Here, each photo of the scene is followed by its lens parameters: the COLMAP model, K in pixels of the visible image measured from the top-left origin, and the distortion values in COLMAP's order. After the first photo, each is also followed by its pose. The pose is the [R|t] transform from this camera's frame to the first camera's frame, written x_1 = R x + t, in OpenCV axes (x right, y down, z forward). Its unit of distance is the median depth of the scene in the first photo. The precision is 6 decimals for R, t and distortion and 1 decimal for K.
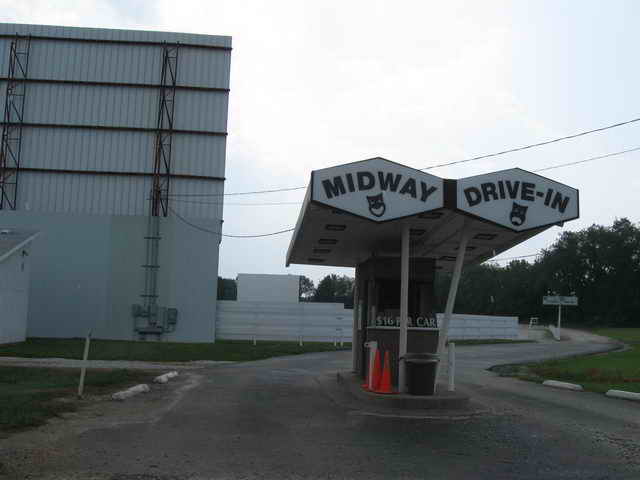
lens RADIAL K [[689.1, 0, 320.0], [0, 689.1, 240.0], [0, 0, 1]] dist [-0.172783, 0.023053]
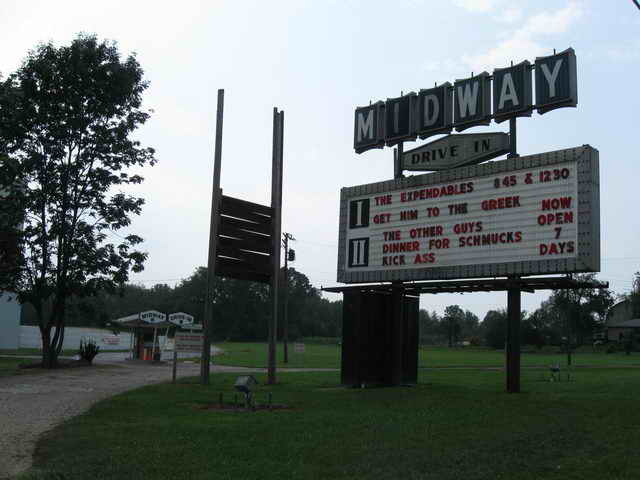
lens RADIAL K [[689.1, 0, 320.0], [0, 689.1, 240.0], [0, 0, 1]] dist [-0.172783, 0.023053]
pose [[0.867540, 0.063277, 0.493326, -0.089733], [-0.055678, 0.997995, -0.030096, -0.037283], [-0.494242, -0.001358, 0.869324, -0.259162]]
